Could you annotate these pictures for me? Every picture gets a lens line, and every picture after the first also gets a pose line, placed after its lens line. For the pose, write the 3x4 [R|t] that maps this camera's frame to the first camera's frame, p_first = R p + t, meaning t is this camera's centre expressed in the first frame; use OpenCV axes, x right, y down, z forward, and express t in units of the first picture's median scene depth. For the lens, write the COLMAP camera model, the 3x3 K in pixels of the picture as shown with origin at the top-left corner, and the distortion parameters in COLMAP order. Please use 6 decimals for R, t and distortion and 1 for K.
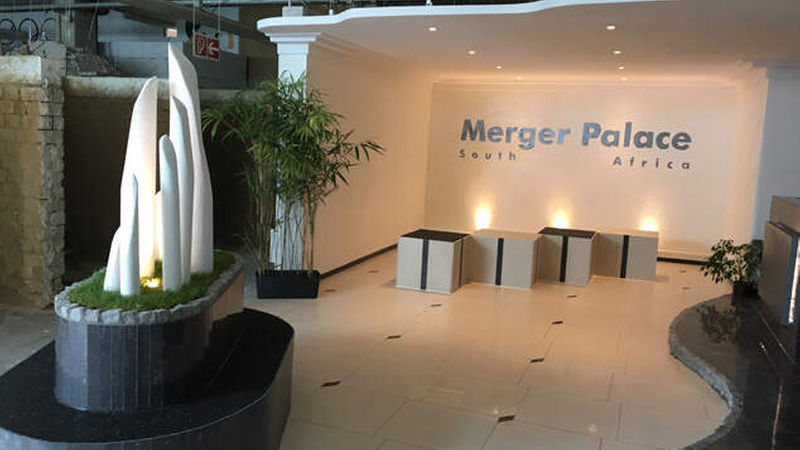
lens RADIAL K [[686.9, 0, 397.3], [0, 686.9, 237.2], [0, 0, 1]] dist [0.117095, -0.136620]
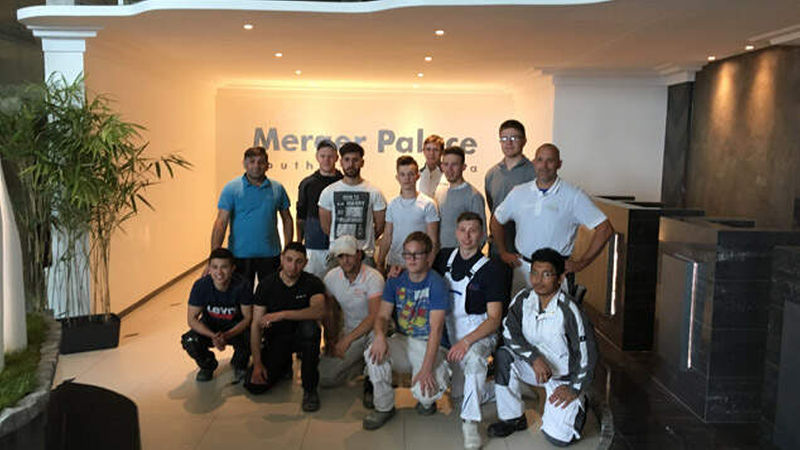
lens RADIAL K [[686.9, 0, 397.3], [0, 686.9, 237.2], [0, 0, 1]] dist [0.117095, -0.136620]
pose [[0.937726, -0.074900, 0.339204, -0.078698], [0.077973, 0.996945, 0.004580, -0.020322], [-0.338511, 0.022153, 0.940702, 0.095911]]
